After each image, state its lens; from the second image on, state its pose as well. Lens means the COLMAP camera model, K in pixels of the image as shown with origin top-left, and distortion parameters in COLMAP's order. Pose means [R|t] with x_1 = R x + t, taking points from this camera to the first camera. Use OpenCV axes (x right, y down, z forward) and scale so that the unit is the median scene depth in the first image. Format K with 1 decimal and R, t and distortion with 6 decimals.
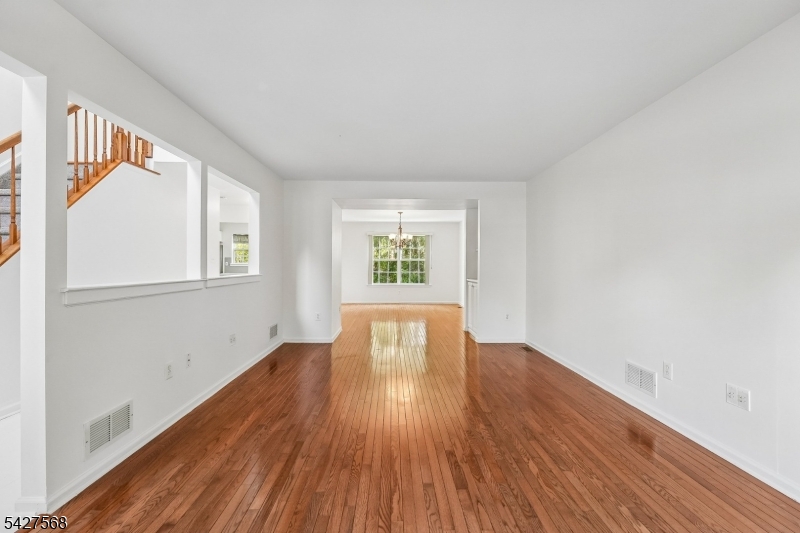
lens RADIAL K [[354.4, 0, 396.7], [0, 354.4, 267.3], [0, 0, 1]] dist [0.000963, -0.000156]
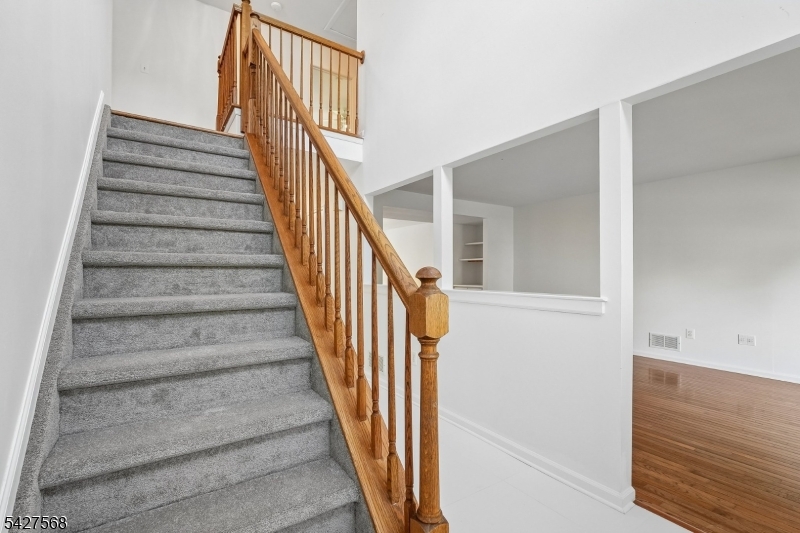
lens RADIAL K [[361.1, 0, 399.9], [0, 361.1, 270.5], [0, 0, 1]] dist [0.000736, 0.000132]
pose [[0.837762, 0.000345, 0.546036, -0.712656], [0.003601, 0.999975, -0.006156, -0.009374], [-0.546024, 0.007123, 0.837739, 0.139754]]
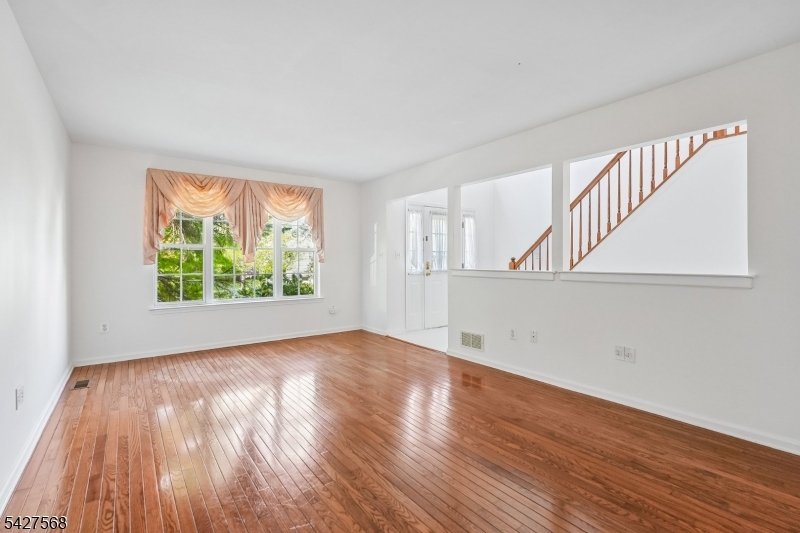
lens RADIAL K [[352.0, 0, 398.9], [0, 352.0, 262.4], [0, 0, 1]] dist [-0.001685, -0.000340]
pose [[-0.802391, 0.001008, -0.596798, 0.278838], [-0.002503, 0.999984, 0.005054, -0.001458], [0.596793, 0.005549, -0.802376, 0.914669]]
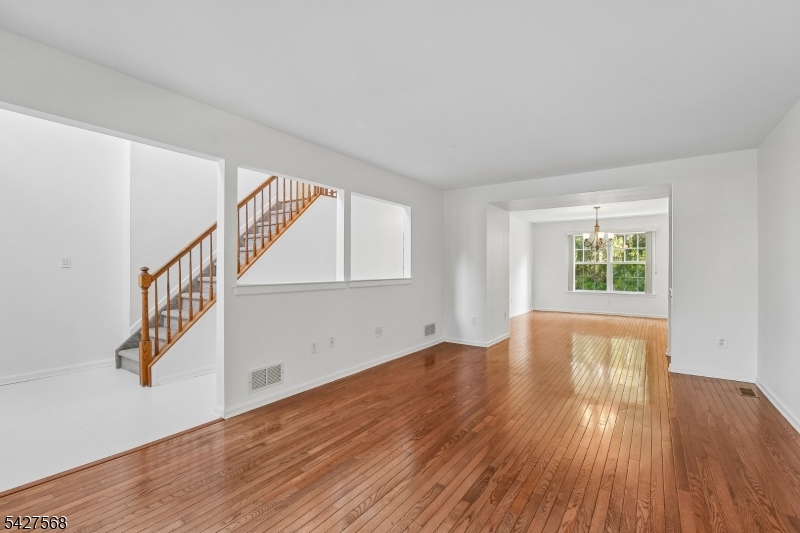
lens RADIAL K [[361.1, 0, 399.9], [0, 361.1, 270.5], [0, 0, 1]] dist [0.000736, 0.000132]
pose [[0.809227, 0.001103, -0.587495, 0.219911], [-0.002227, 0.999997, -0.001191, -0.002307], [0.587492, 0.002272, 0.809227, 0.031537]]
